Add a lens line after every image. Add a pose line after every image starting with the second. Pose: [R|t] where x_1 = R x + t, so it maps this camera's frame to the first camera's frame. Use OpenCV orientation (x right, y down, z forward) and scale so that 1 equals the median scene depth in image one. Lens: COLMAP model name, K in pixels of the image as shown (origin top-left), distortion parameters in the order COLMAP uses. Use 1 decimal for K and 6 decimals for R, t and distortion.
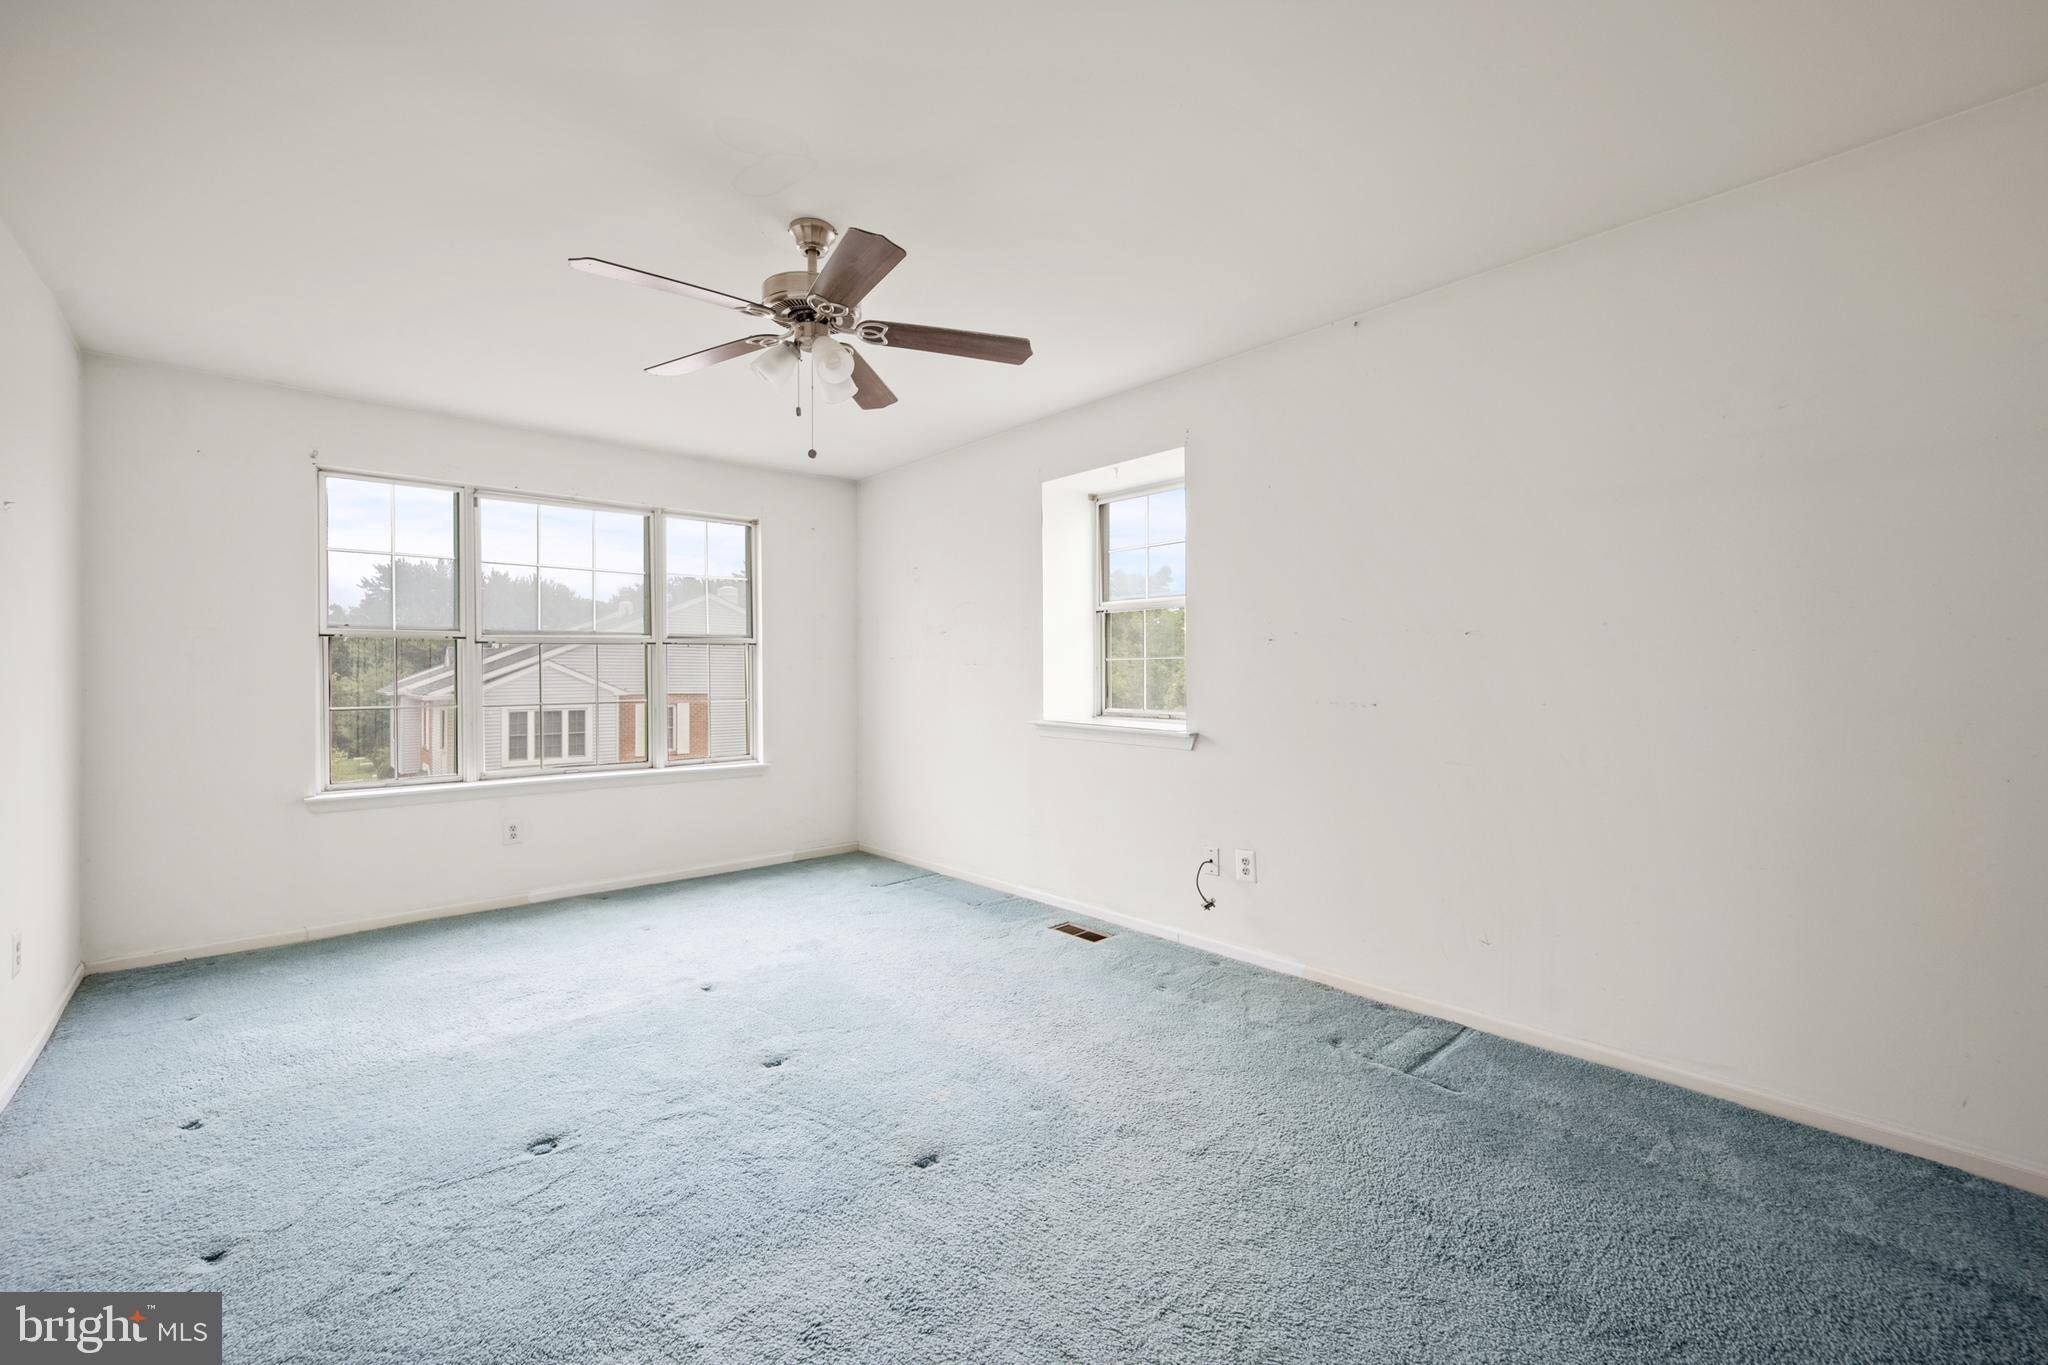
lens RADIAL K [[843.2, 0, 1028.4], [0, 843.2, 689.3], [0, 0, 1]] dist [-0.018939, -0.000620]
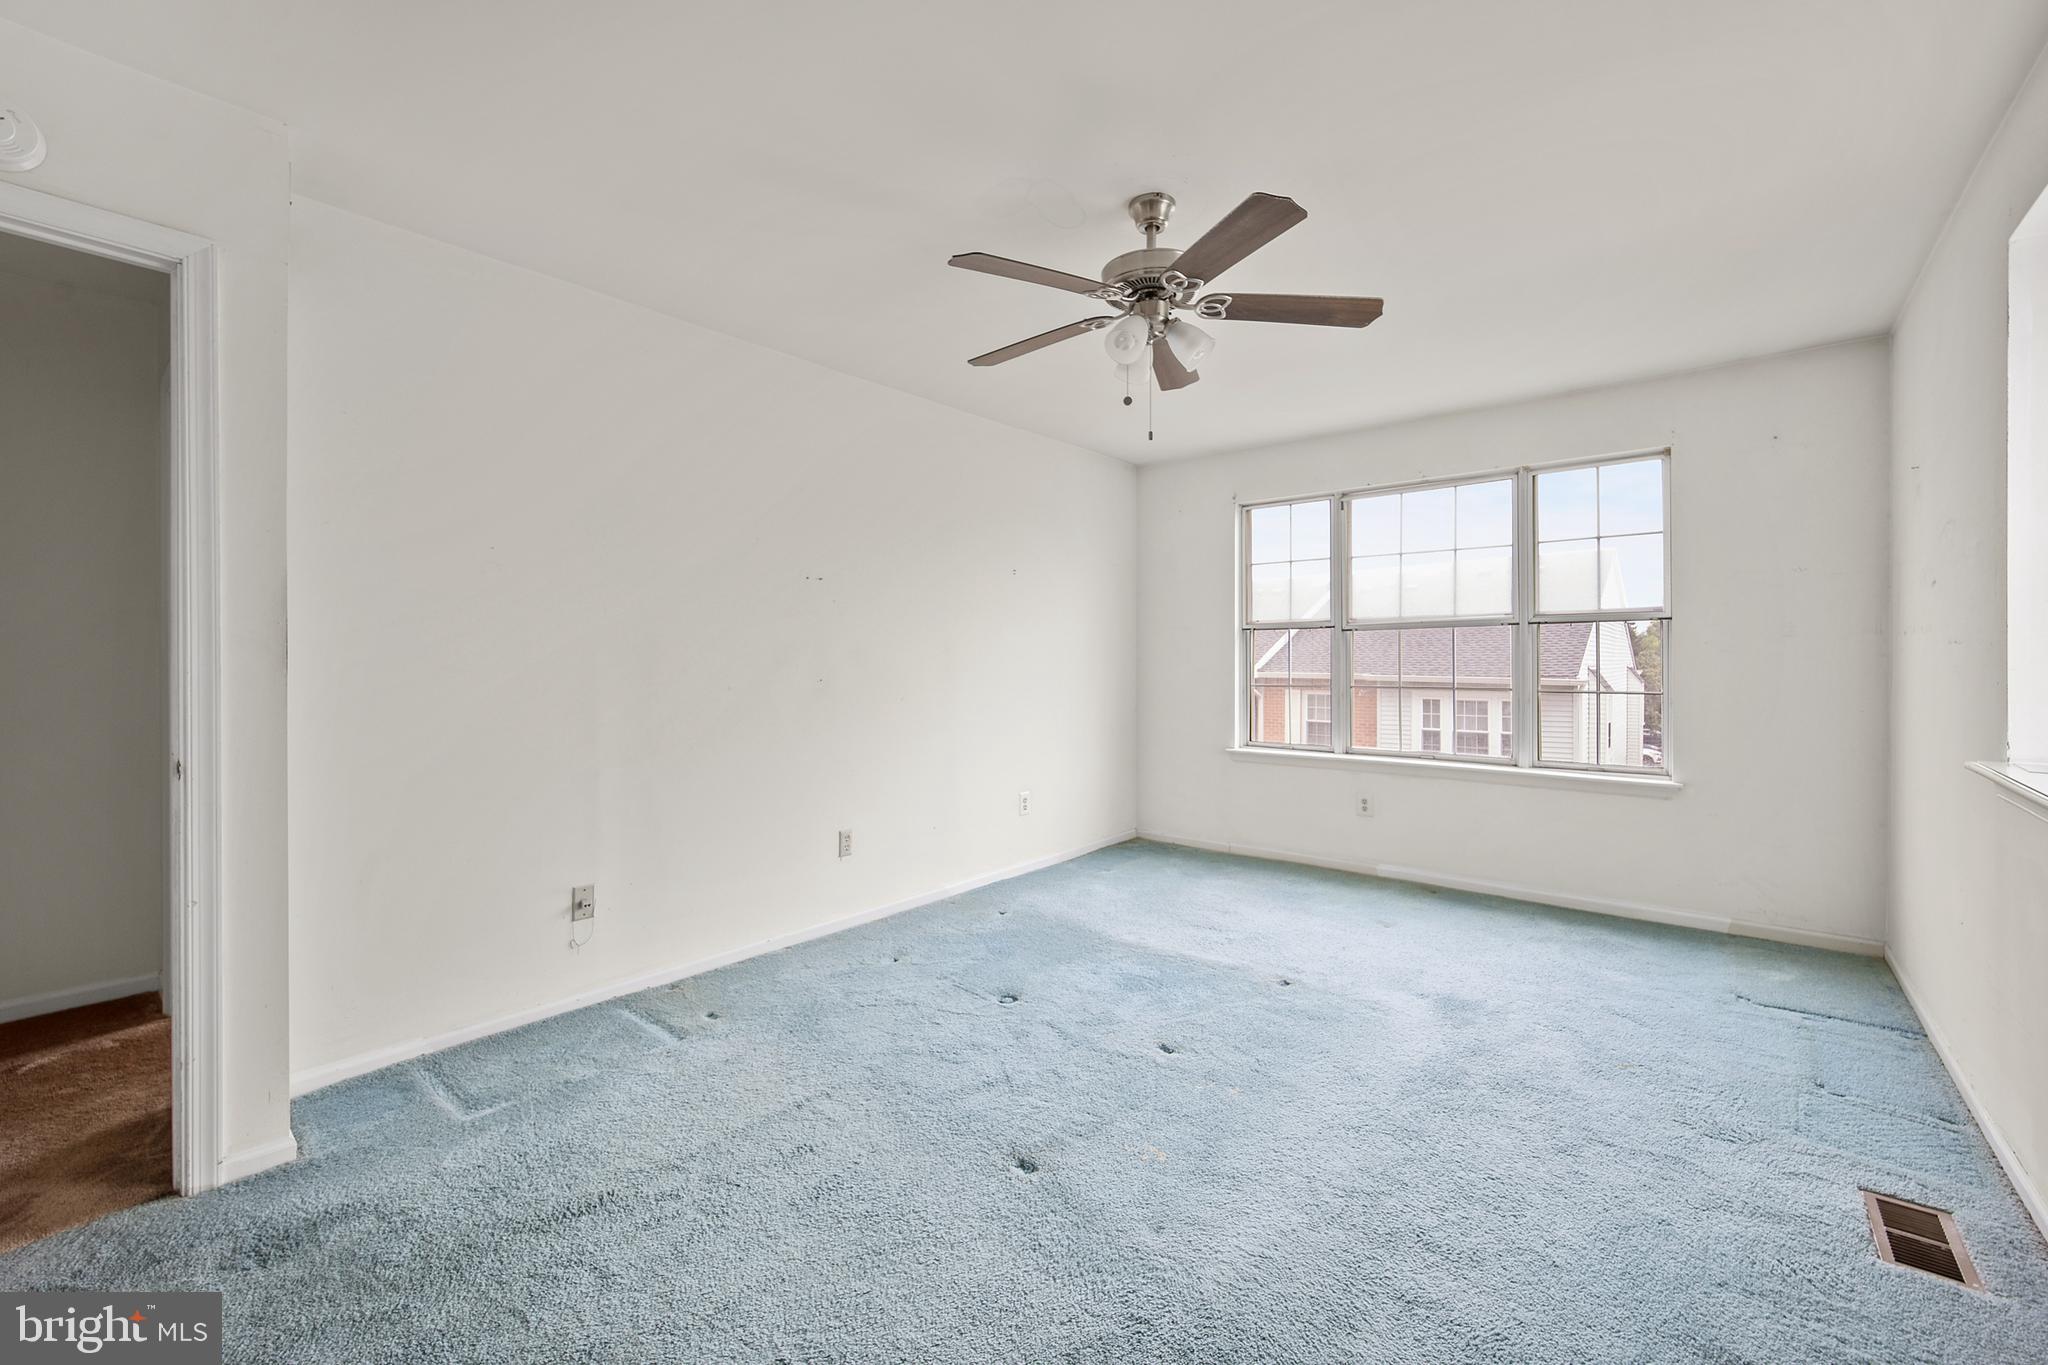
lens RADIAL K [[845.1, 0, 1015.7], [0, 845.1, 682.9], [0, 0, 1]] dist [-0.005472, -0.000370]
pose [[0.116149, 0.031451, -0.992734, 0.419350], [-0.017199, 0.999412, 0.029650, -0.012145], [0.993083, 0.013630, 0.116622, 0.436487]]
